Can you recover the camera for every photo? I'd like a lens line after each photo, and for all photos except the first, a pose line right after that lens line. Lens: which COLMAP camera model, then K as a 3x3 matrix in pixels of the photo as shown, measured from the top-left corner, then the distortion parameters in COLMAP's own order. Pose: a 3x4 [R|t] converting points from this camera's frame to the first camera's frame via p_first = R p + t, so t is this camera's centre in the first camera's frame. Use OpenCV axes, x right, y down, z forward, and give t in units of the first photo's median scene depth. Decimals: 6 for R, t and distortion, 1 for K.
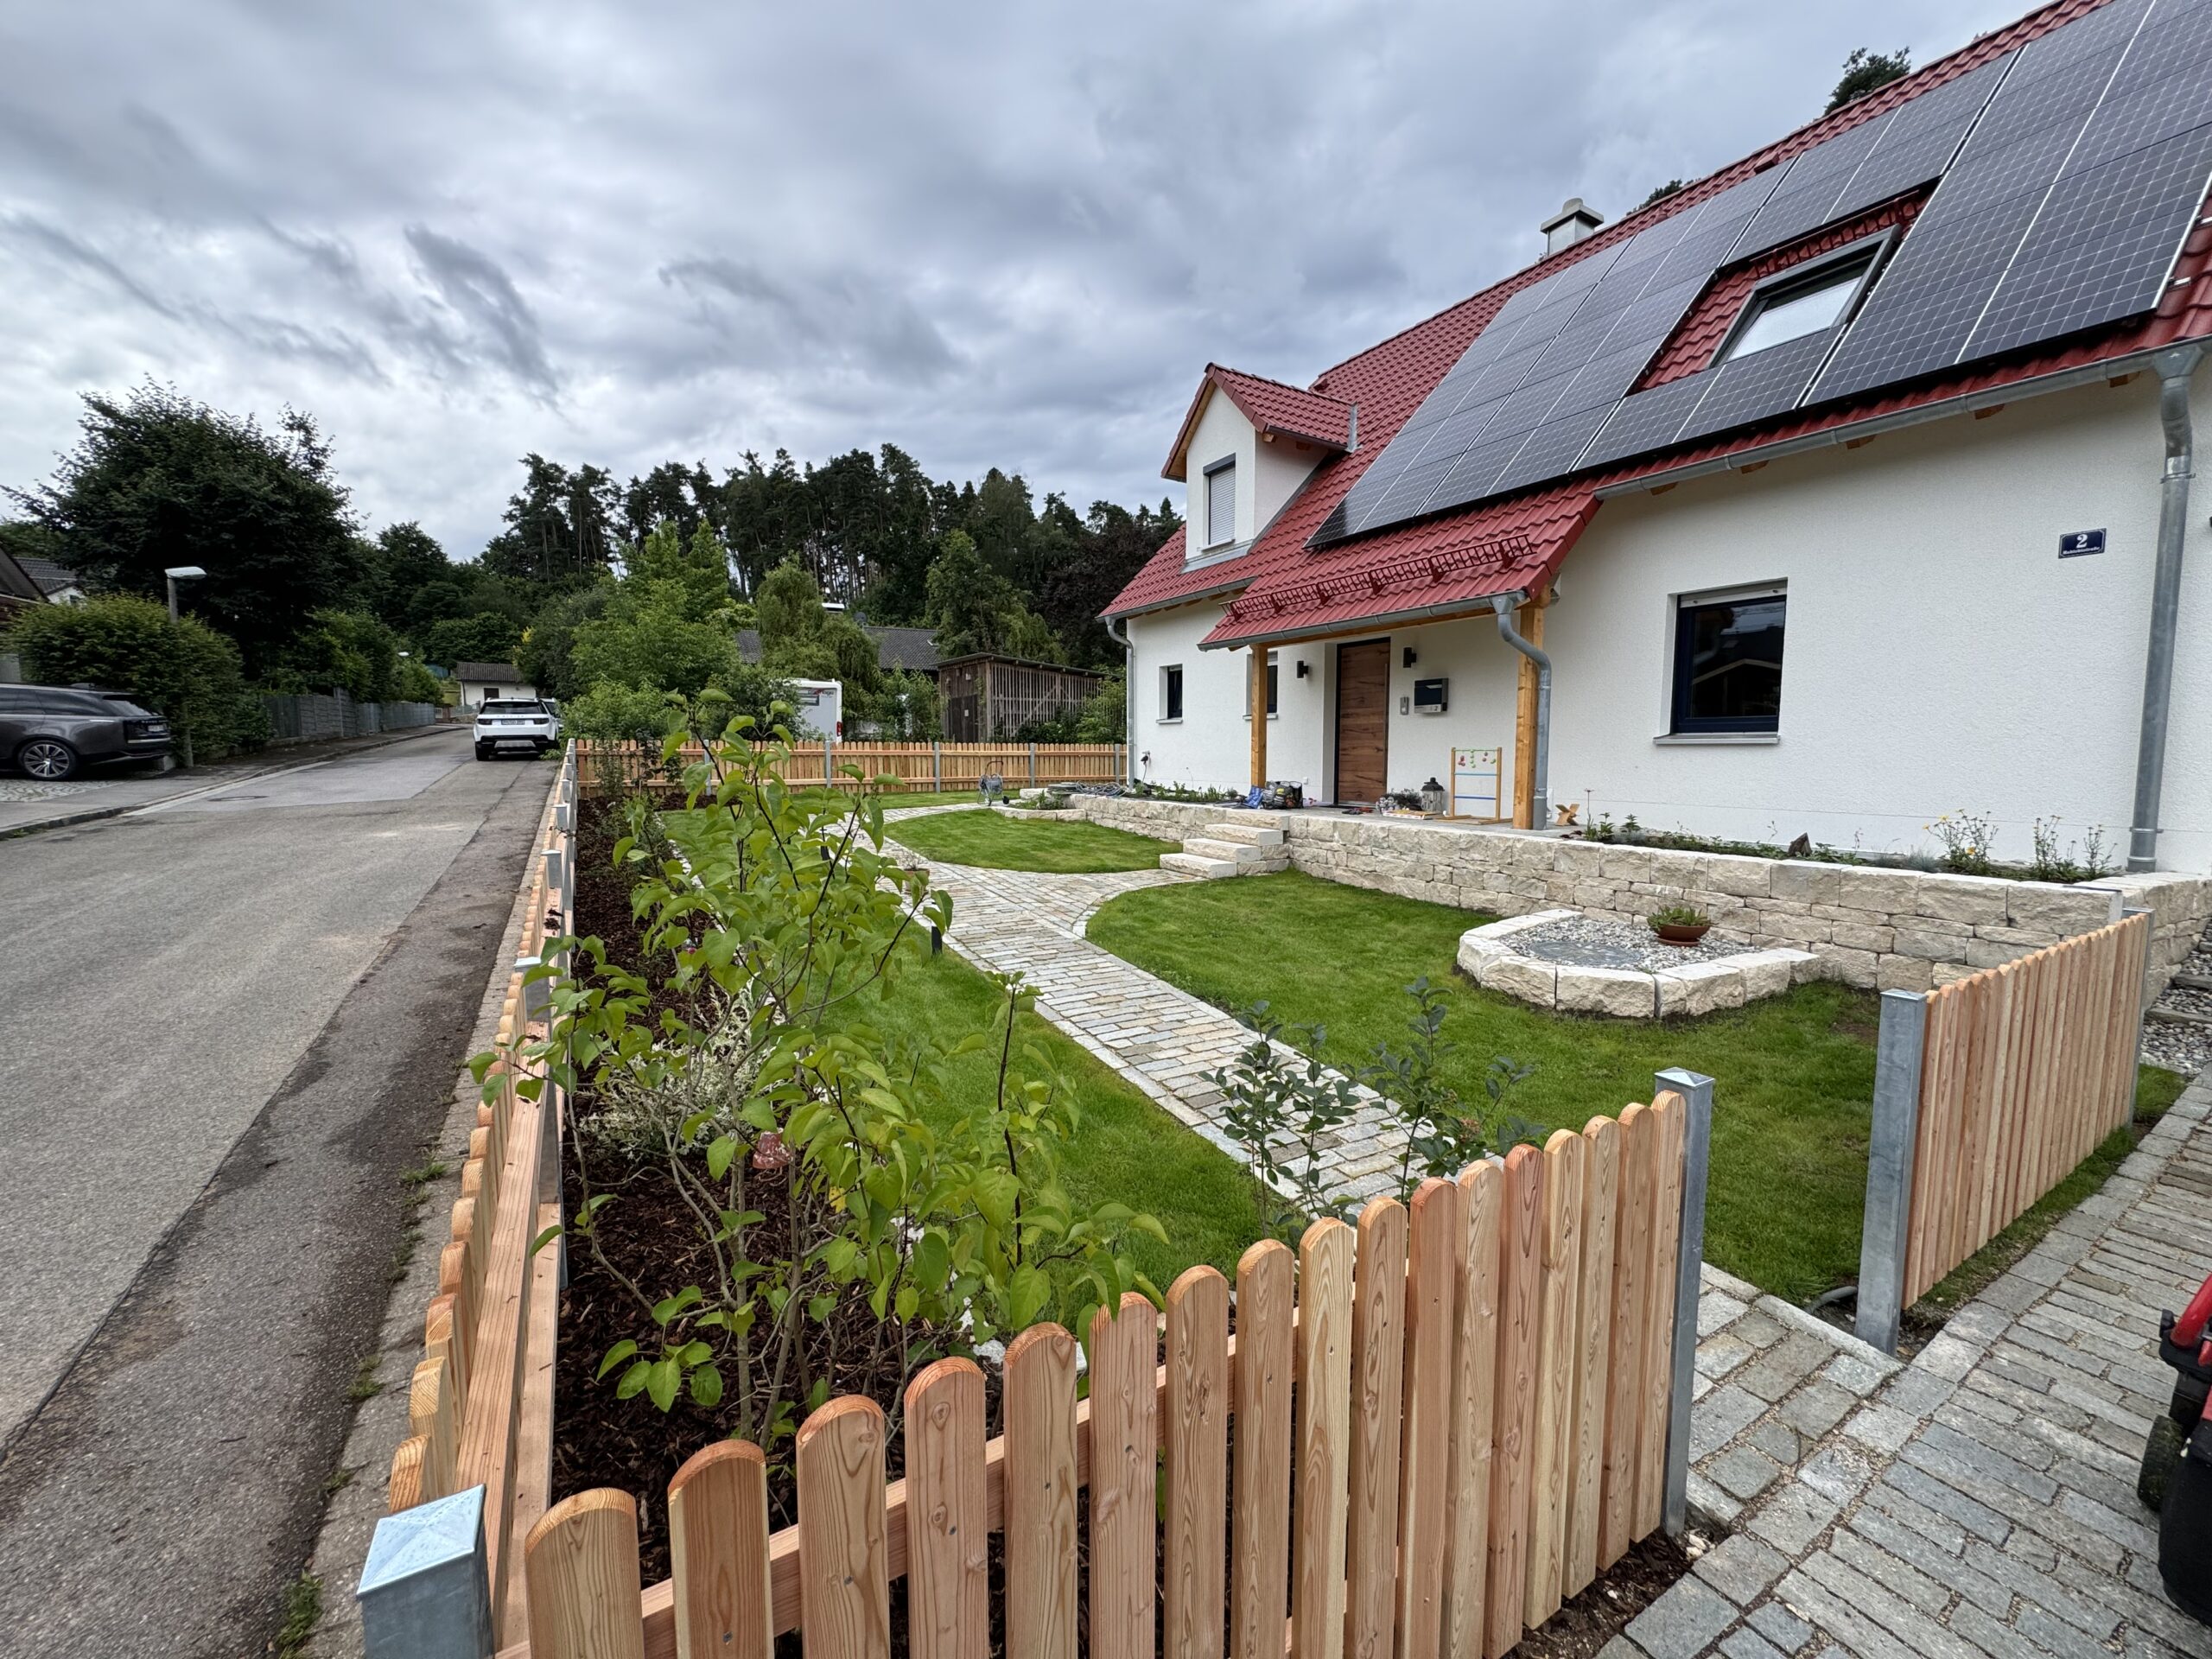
lens RADIAL K [[877.8, 0, 1106.0], [0, 877.8, 829.5], [0, 0, 1]] dist [0.000767, -0.000975]
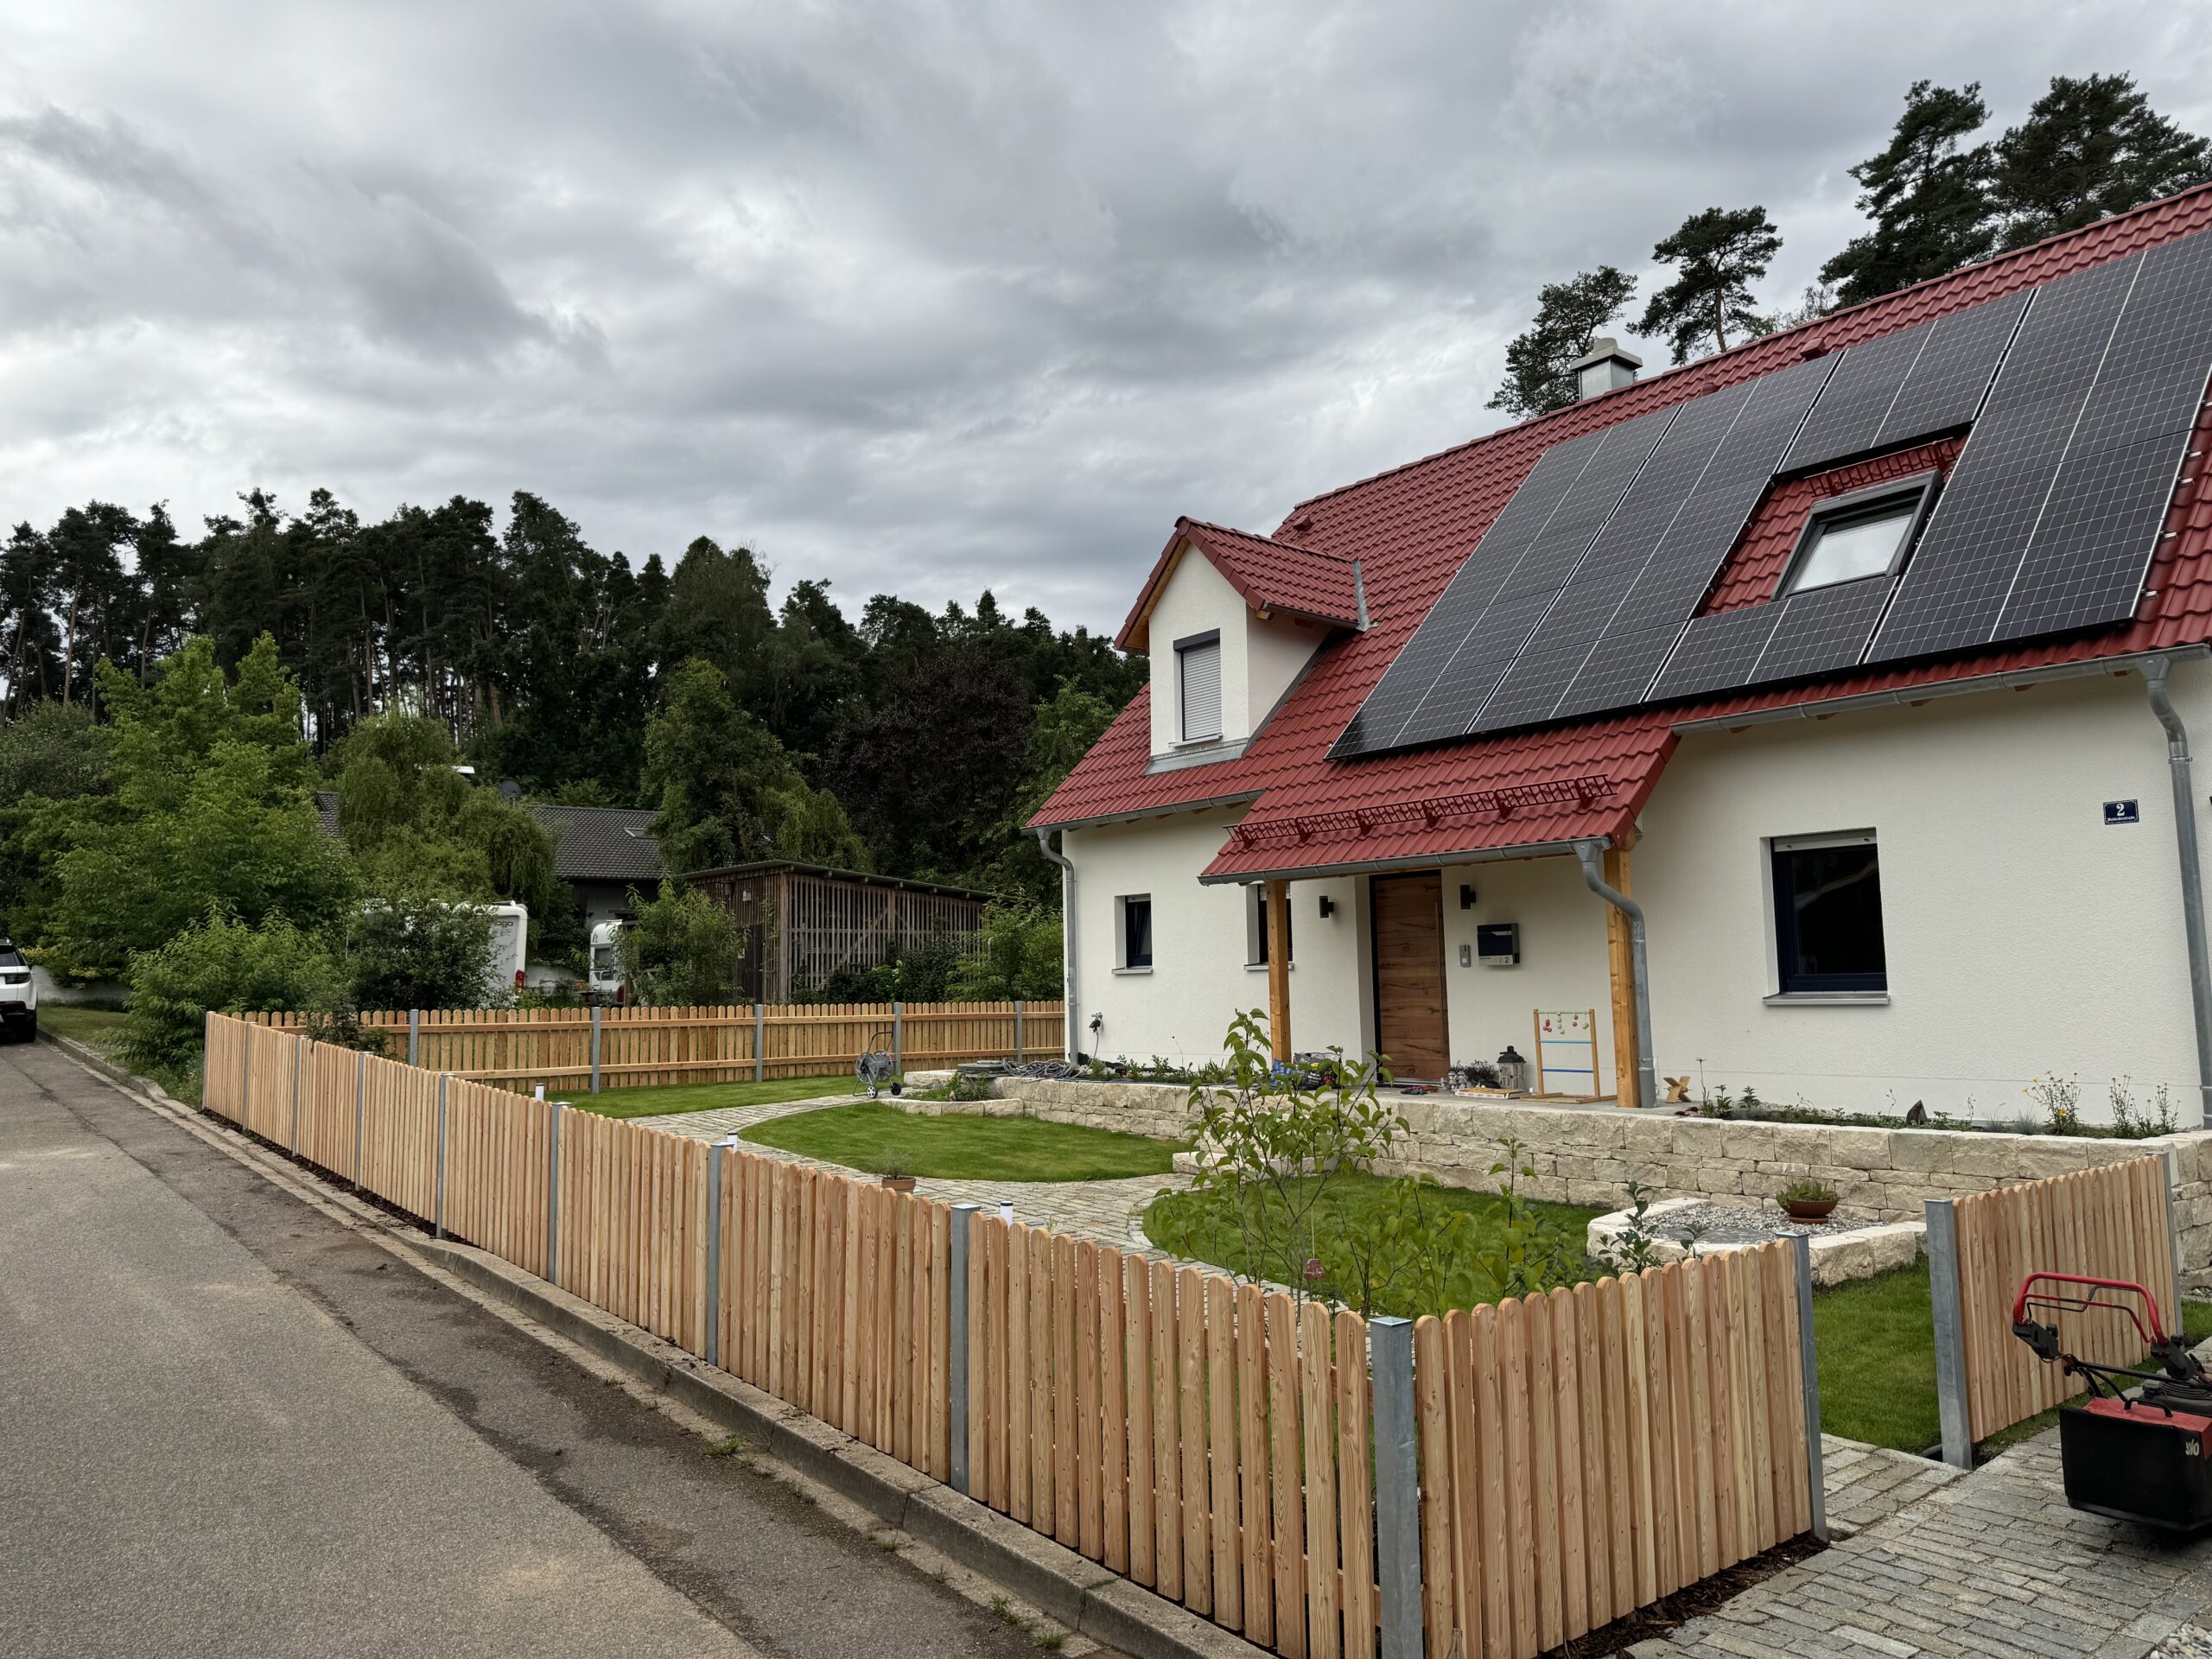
lens RADIAL K [[1587.8, 0, 1079.5], [0, 1587.8, 832.7], [0, 0, 1]] dist [0.111650, -0.168337]
pose [[0.988701, 0.000902, 0.149897, -0.235436], [0.028038, 0.981221, -0.190840, 0.017487], [-0.147254, 0.192886, 0.970109, -0.397489]]
